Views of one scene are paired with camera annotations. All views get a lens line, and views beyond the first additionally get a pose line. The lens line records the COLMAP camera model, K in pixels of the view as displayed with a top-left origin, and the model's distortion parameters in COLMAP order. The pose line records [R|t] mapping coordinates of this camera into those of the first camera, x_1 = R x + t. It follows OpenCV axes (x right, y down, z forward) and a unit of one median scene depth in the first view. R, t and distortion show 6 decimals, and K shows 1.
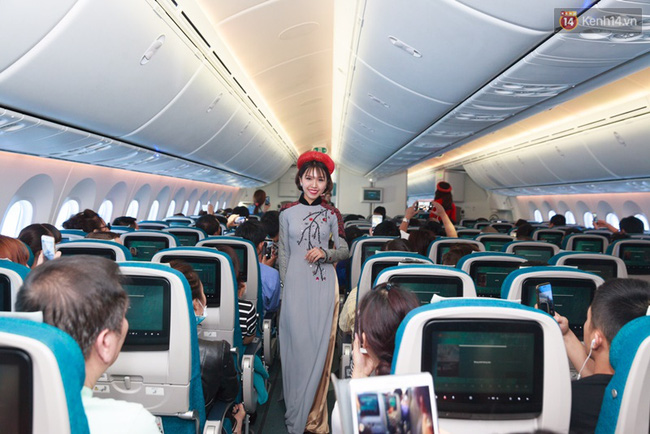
lens RADIAL K [[564.8, 0, 325.0], [0, 564.8, 217.0], [0, 0, 1]] dist [0.002788, 0.001930]
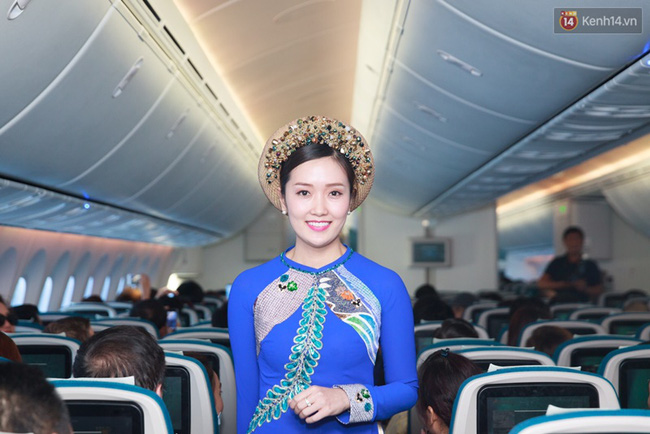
lens RADIAL K [[1305.6, 0, 325.0], [0, 1305.6, 217.0], [0, 0, 1]] dist [0.077203, 0.165332]
pose [[0.999443, -0.033281, 0.002297, -0.022029], [0.033360, 0.997273, -0.065834, 0.006629], [-0.000099, 0.065874, 0.997828, -0.325013]]
